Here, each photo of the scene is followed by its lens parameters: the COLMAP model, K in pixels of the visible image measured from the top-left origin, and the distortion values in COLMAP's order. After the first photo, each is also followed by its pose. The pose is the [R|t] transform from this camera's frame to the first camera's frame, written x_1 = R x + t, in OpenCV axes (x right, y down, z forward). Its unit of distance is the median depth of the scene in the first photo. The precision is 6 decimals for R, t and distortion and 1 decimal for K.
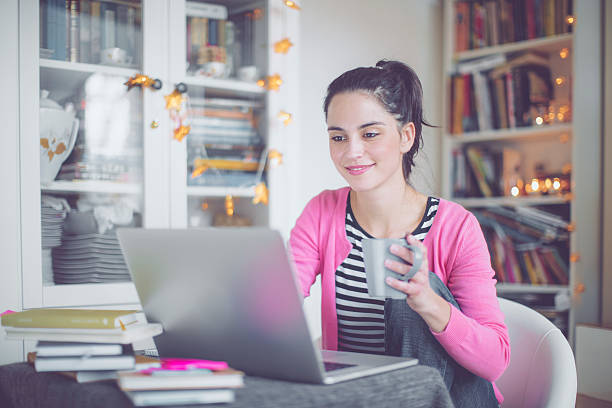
lens RADIAL K [[1036.3, 0, 312.4], [0, 1036.3, 265.7], [0, 0, 1]] dist [-0.002289, 0.125940]
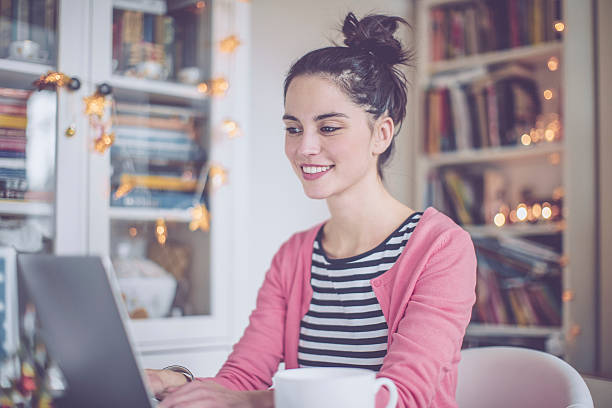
lens RADIAL K [[1028.5, 0, 305.0], [0, 1028.5, 229.9], [0, 0, 1]] dist [-0.020464, -0.090539]
pose [[0.999776, 0.008686, 0.019292, 0.018821], [-0.007369, 0.997705, -0.067303, -0.003990], [-0.019833, 0.067146, 0.997546, 0.171684]]
